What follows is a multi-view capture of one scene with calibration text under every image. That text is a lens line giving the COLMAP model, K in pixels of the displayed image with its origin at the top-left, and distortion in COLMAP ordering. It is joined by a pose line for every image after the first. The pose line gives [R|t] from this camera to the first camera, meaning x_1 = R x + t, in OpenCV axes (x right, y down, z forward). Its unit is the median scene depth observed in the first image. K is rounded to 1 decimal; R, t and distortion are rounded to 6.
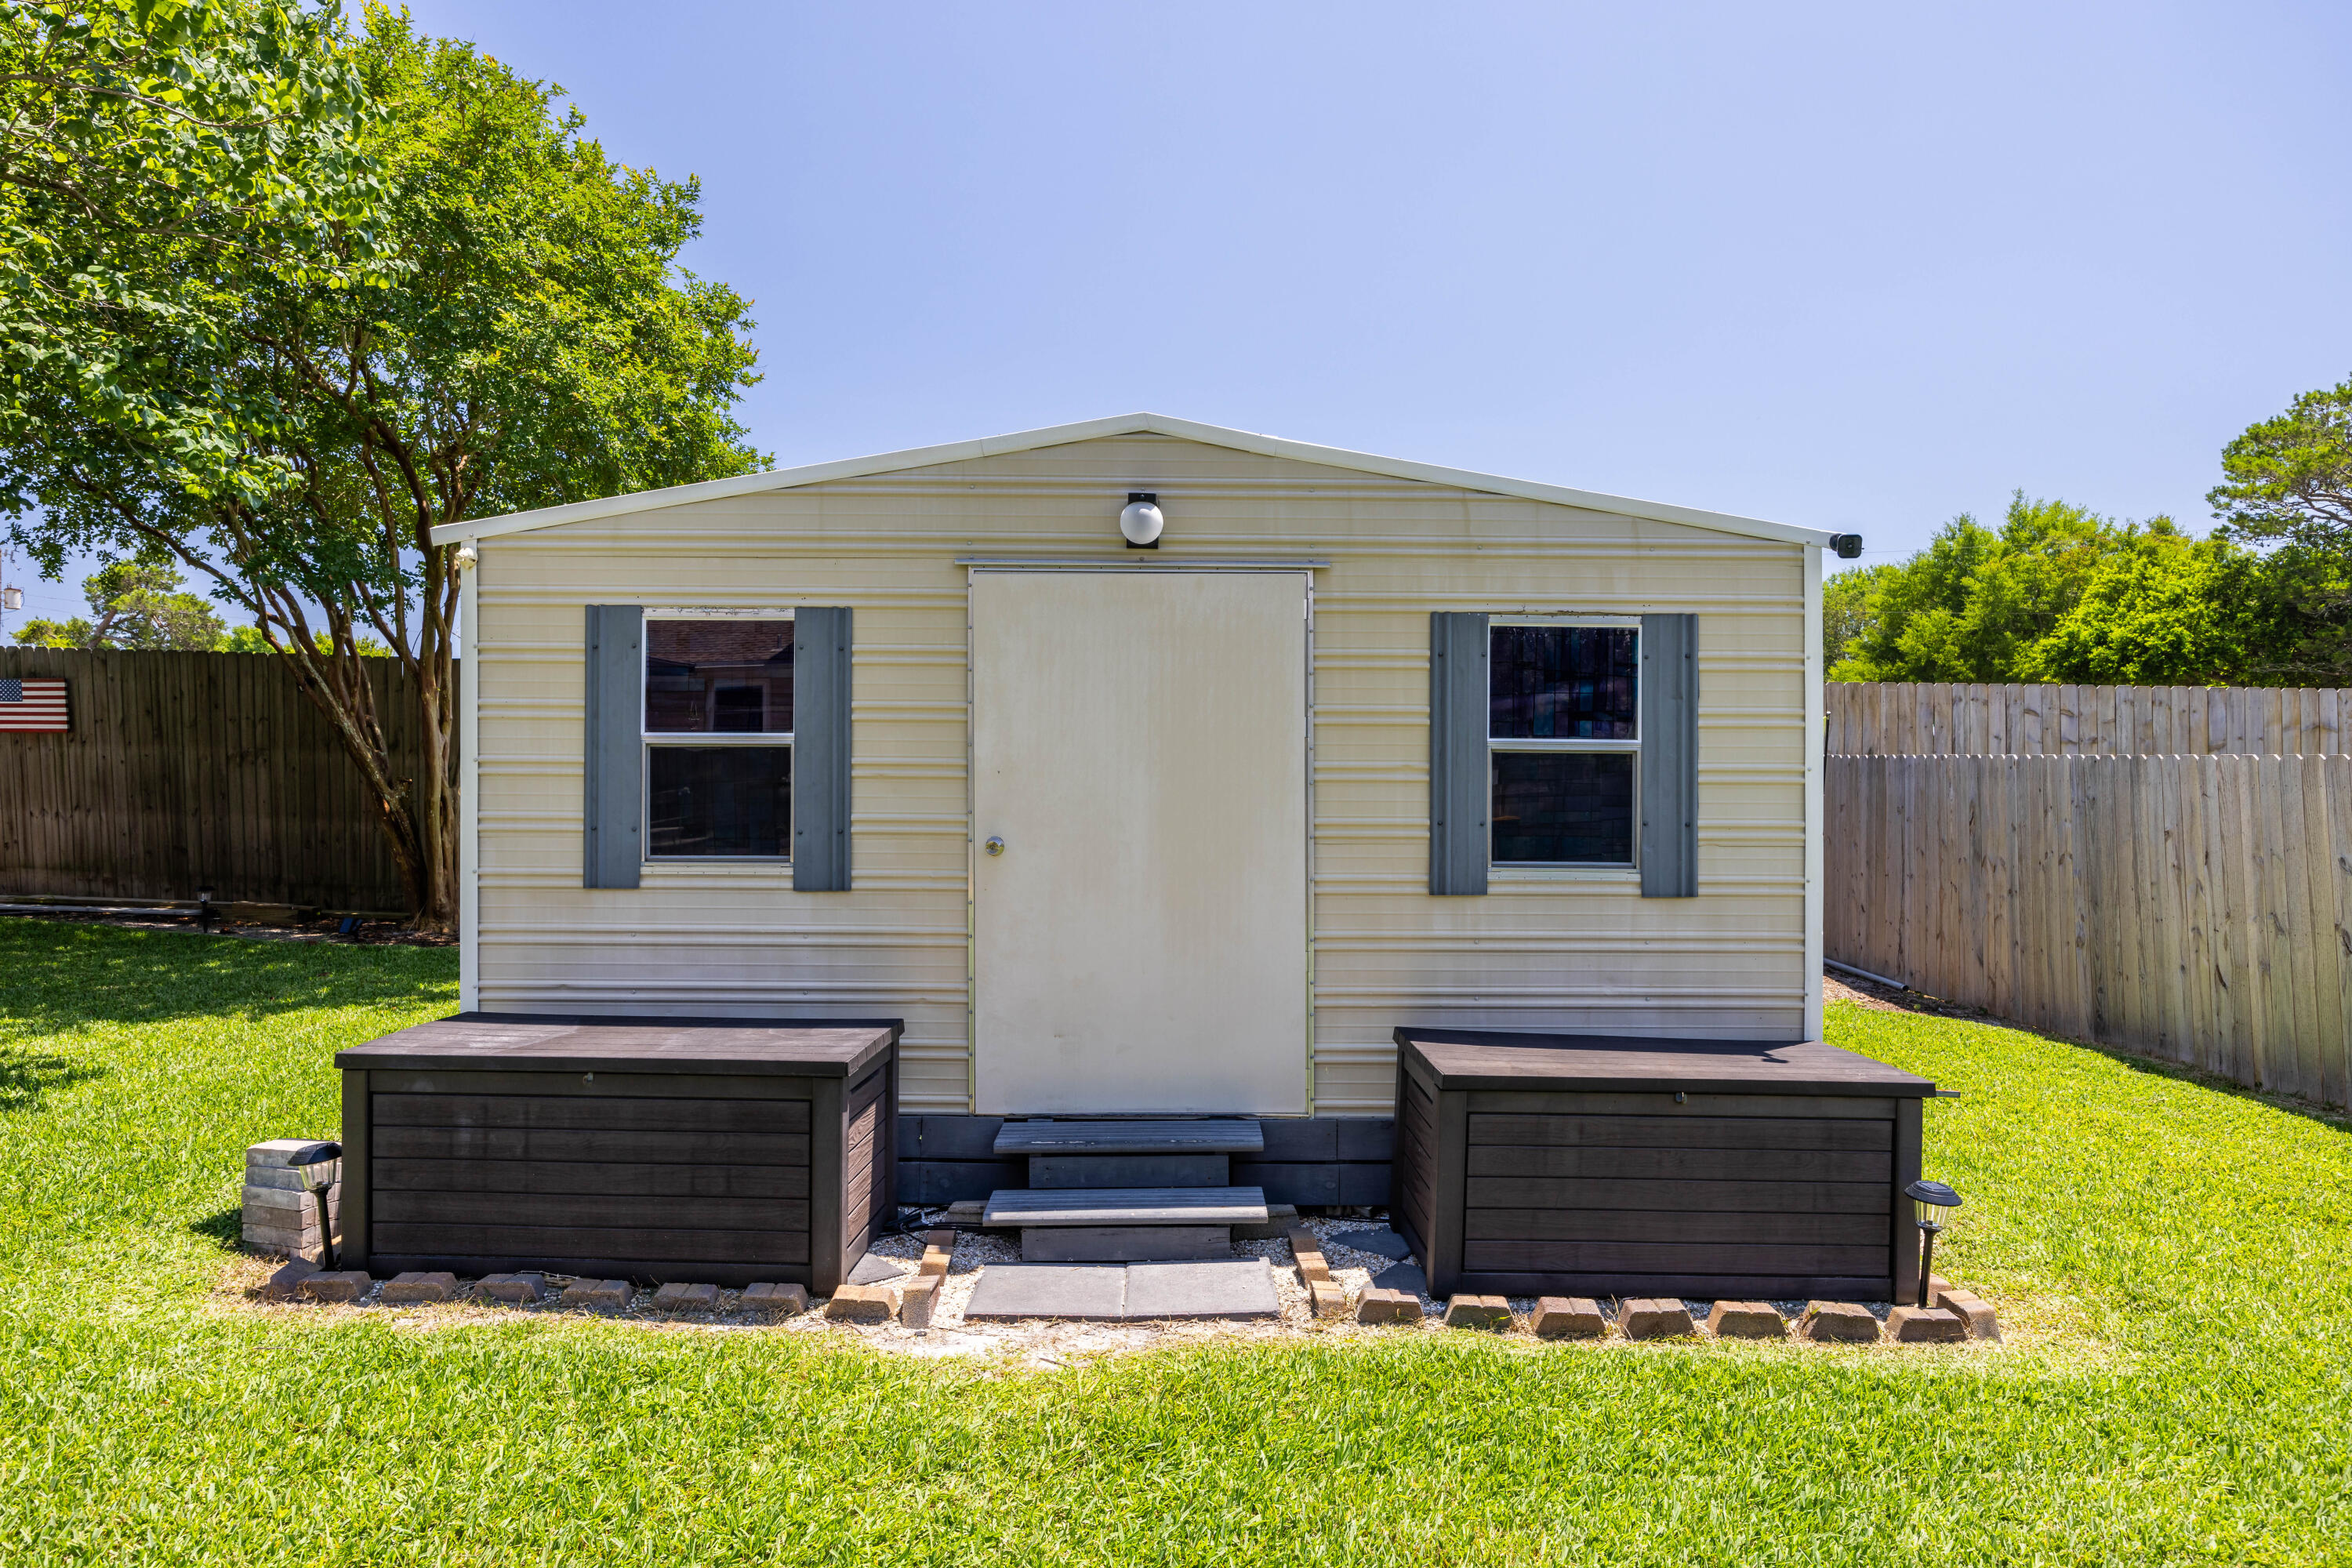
lens RADIAL K [[1401.4, 0, 1182.0], [0, 1401.4, 785.4], [0, 0, 1]] dist [0.002505, 0.000737]
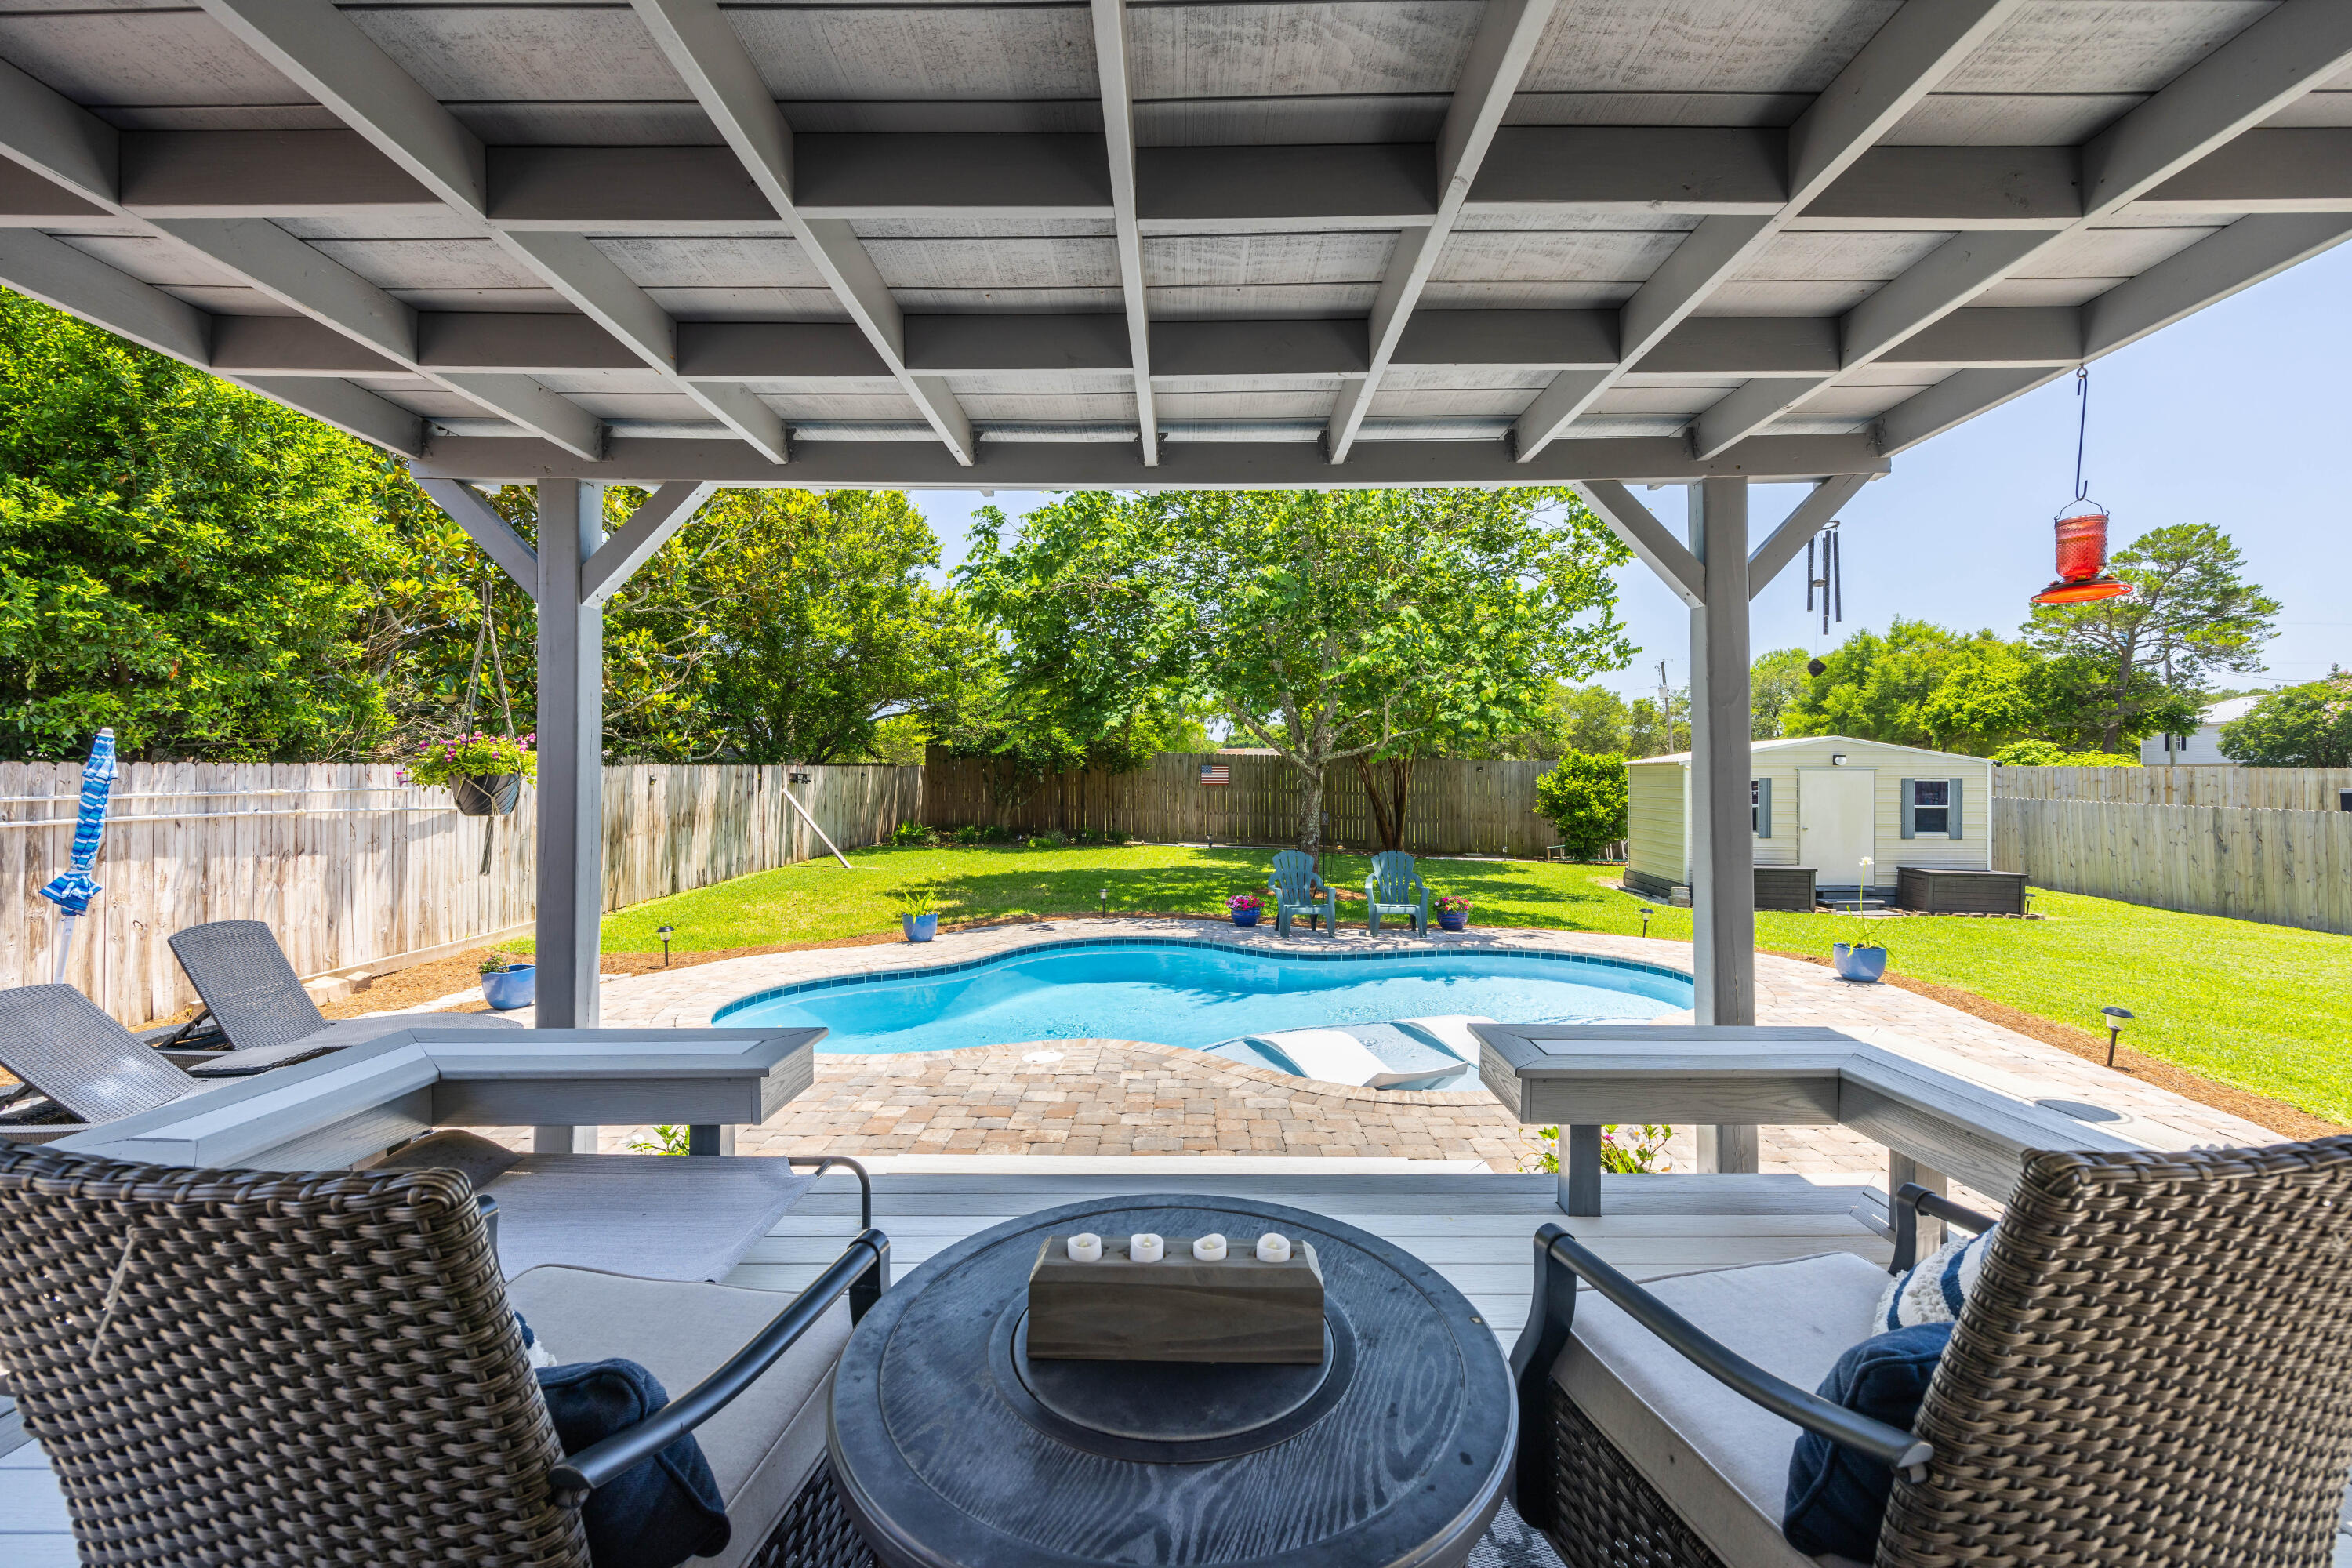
lens RADIAL K [[946.6, 0, 1182.1], [0, 946.6, 775.9], [0, 0, 1]] dist [-0.001823, 0.001164]
pose [[0.996997, -0.003930, -0.077340, -0.242059], [0.003745, 0.999990, -0.002534, -0.016378], [0.077349, 0.002236, 0.997002, -0.286455]]
